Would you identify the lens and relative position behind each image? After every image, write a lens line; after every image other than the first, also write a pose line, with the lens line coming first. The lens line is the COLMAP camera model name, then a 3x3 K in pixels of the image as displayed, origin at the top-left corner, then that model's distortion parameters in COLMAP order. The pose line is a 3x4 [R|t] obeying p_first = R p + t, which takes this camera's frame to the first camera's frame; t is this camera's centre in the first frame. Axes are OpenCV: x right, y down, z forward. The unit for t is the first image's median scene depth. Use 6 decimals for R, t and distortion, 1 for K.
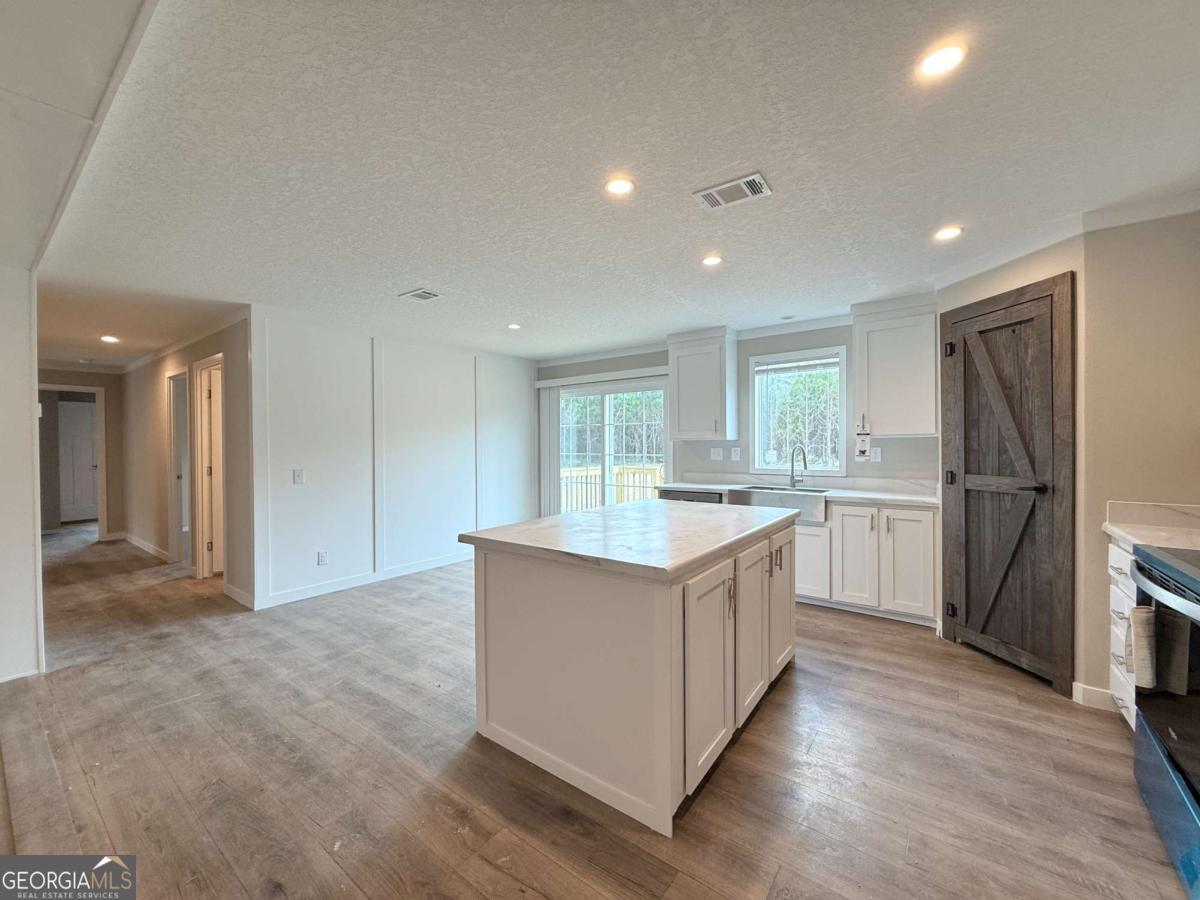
lens RADIAL K [[479.0, 0, 597.0], [0, 479.0, 448.6], [0, 0, 1]] dist [0.002233, 0.000144]
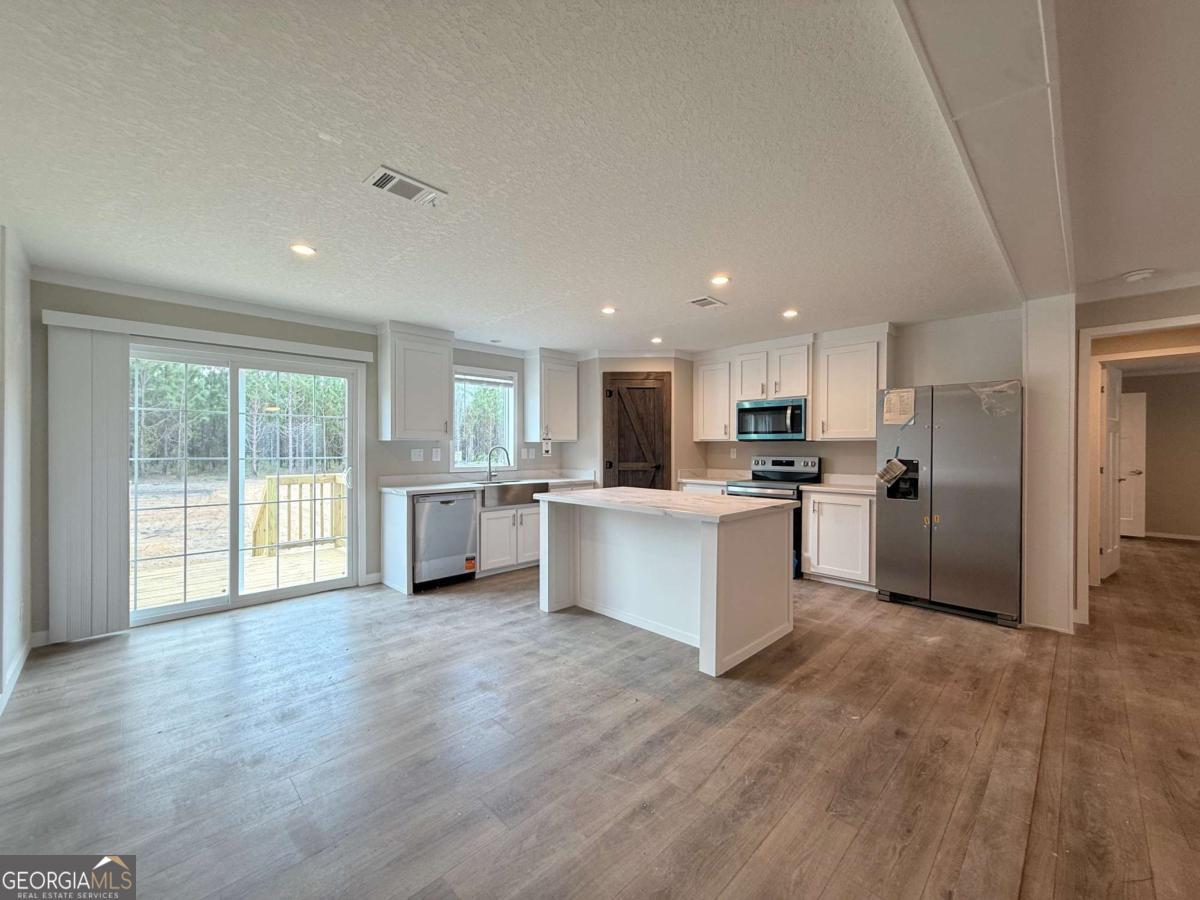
lens RADIAL K [[479.0, 0, 597.0], [0, 479.0, 448.6], [0, 0, 1]] dist [0.002233, 0.000144]
pose [[0.152888, 0.004315, 0.988234, -1.180736], [0.005637, 0.999970, -0.005238, 0.009754], [-0.988228, 0.006371, 0.152859, 0.870129]]
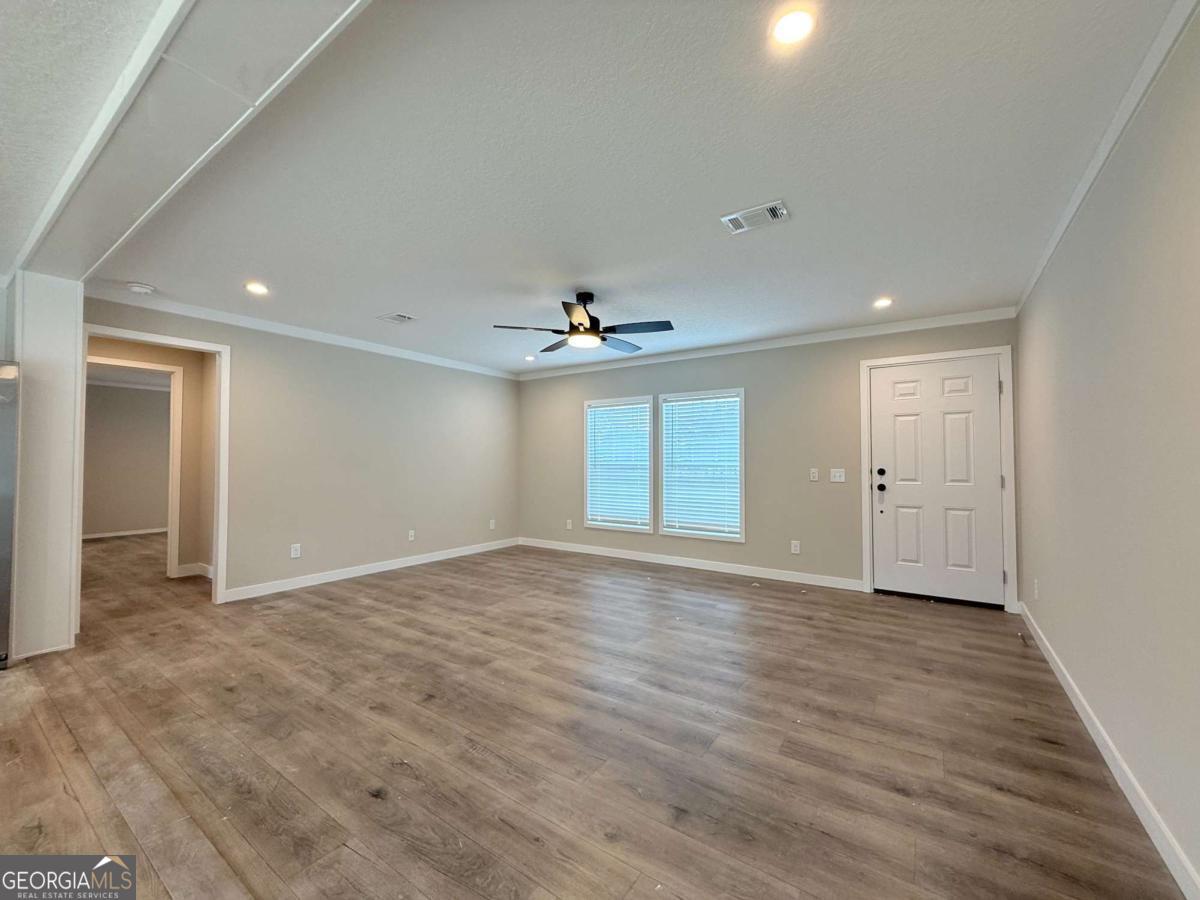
lens RADIAL K [[482.5, 0, 596.7], [0, 482.5, 452.9], [0, 0, 1]] dist [0.000127, 0.000134]
pose [[-0.999449, 0.005290, -0.032772, -0.990838], [0.005416, 0.999978, -0.003774, 0.033406], [0.032751, -0.003949, -0.999456, 1.044263]]
